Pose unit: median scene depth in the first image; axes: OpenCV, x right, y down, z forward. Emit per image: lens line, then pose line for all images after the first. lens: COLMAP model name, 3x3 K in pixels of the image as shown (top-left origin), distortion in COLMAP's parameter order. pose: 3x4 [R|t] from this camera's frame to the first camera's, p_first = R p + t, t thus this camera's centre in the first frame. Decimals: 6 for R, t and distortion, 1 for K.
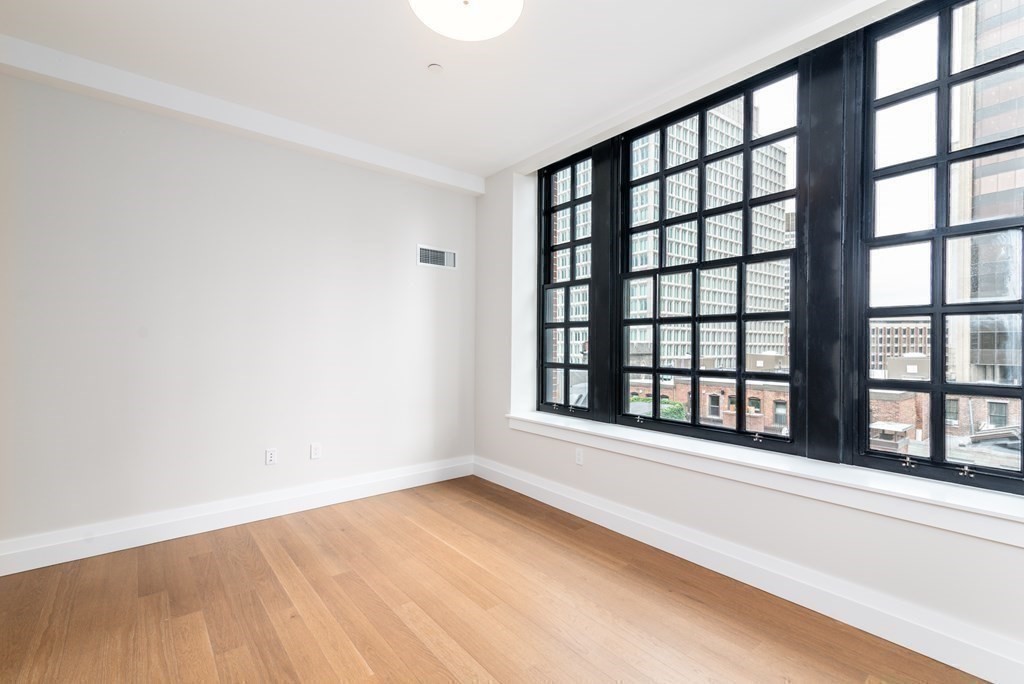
lens RADIAL K [[458.6, 0, 522.4], [0, 458.6, 340.9], [0, 0, 1]] dist [0.018993, -0.000988]
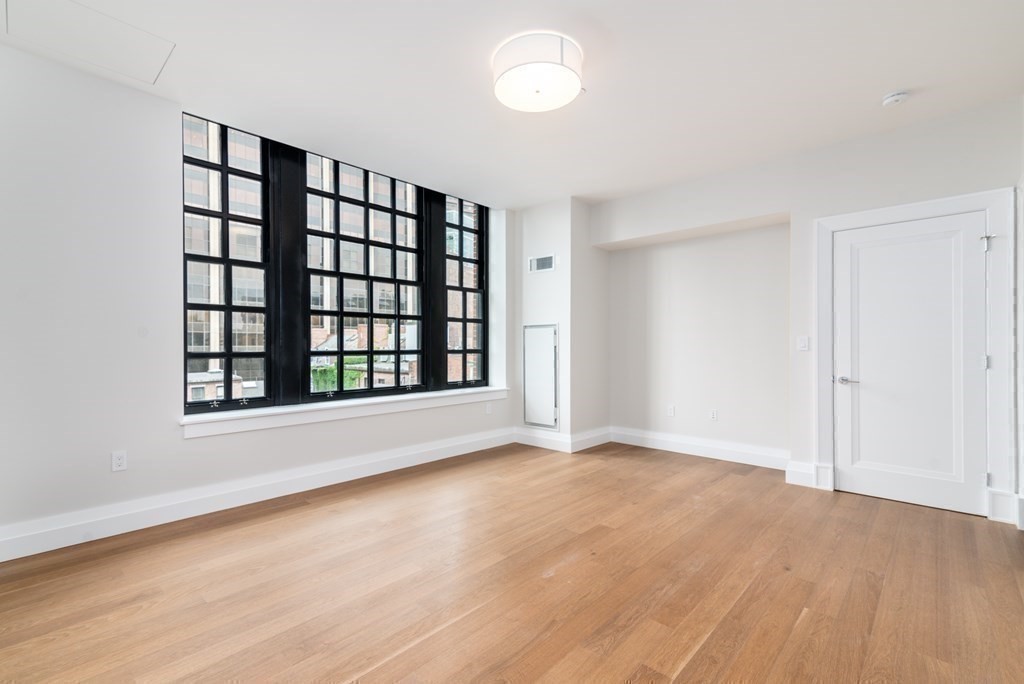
lens RADIAL K [[458.6, 0, 512.0], [0, 458.6, 348.4], [0, 0, 1]] dist [0.018993, -0.000988]
pose [[-0.065727, -0.018483, 0.997666, -0.995313], [-0.009375, 0.999796, 0.017905, 0.022865], [-0.997794, -0.008177, -0.065887, 0.598668]]
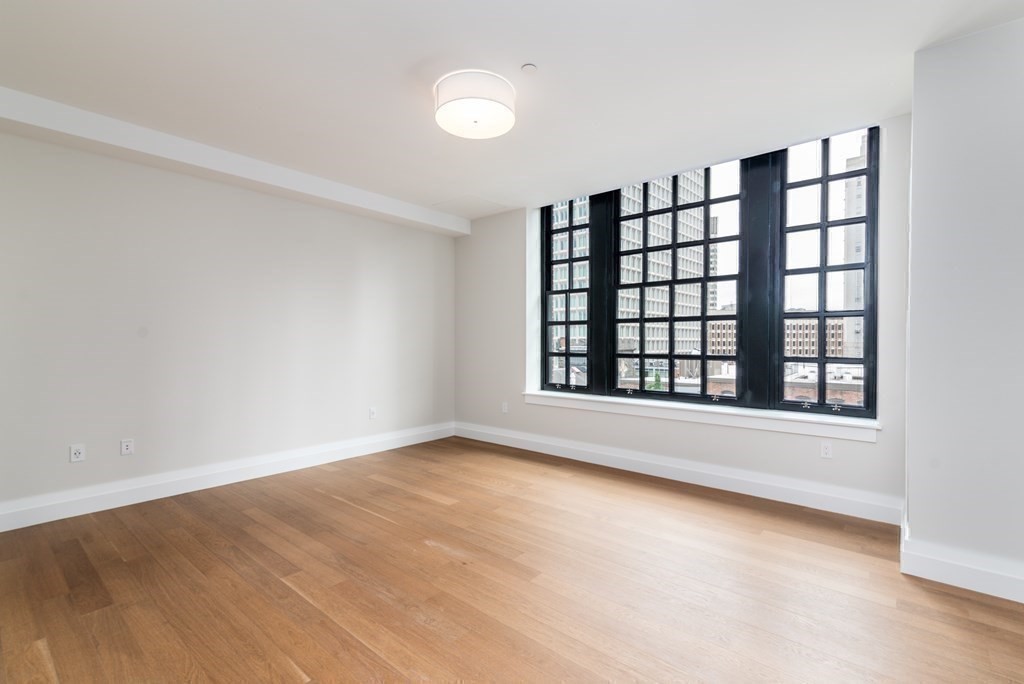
lens RADIAL K [[458.6, 0, 508.1], [0, 458.6, 339.7], [0, 0, 1]] dist [0.018993, -0.000988]
pose [[0.994398, -0.005395, 0.105562, -0.258604], [0.004813, 0.999972, 0.005770, 0.005201], [-0.105591, -0.005230, 0.994396, -0.341593]]
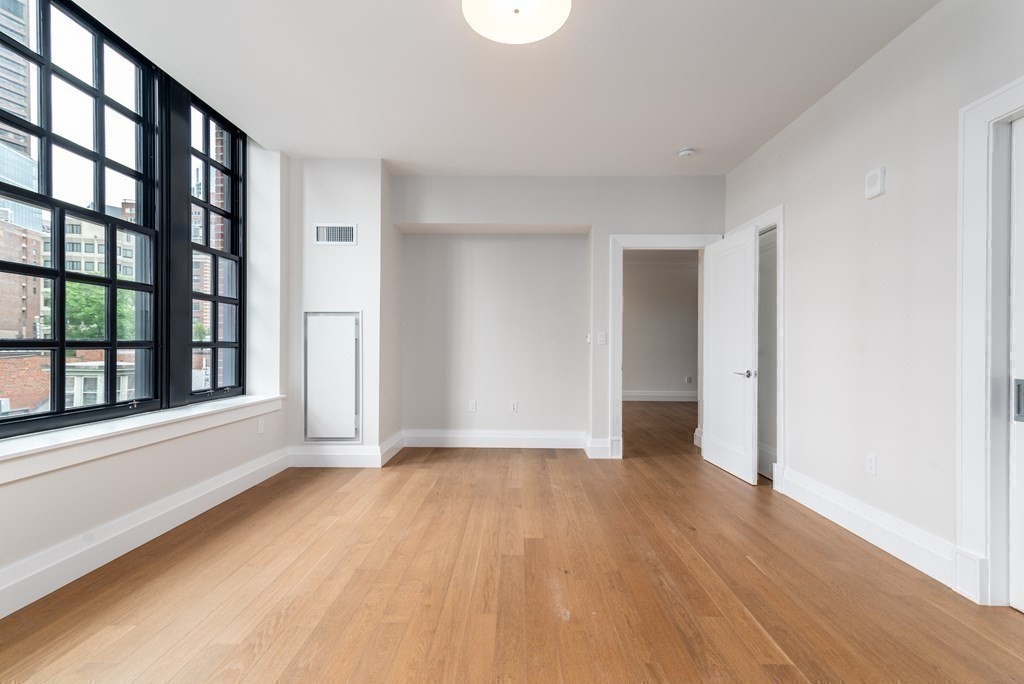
lens RADIAL K [[458.6, 0, 513.2], [0, 458.6, 347.1], [0, 0, 1]] dist [0.018993, -0.000988]
pose [[-0.720766, -0.018186, 0.692940, -0.650871], [-0.020936, 0.999771, 0.004462, 0.049064], [-0.692862, -0.011292, -0.720981, 0.947954]]
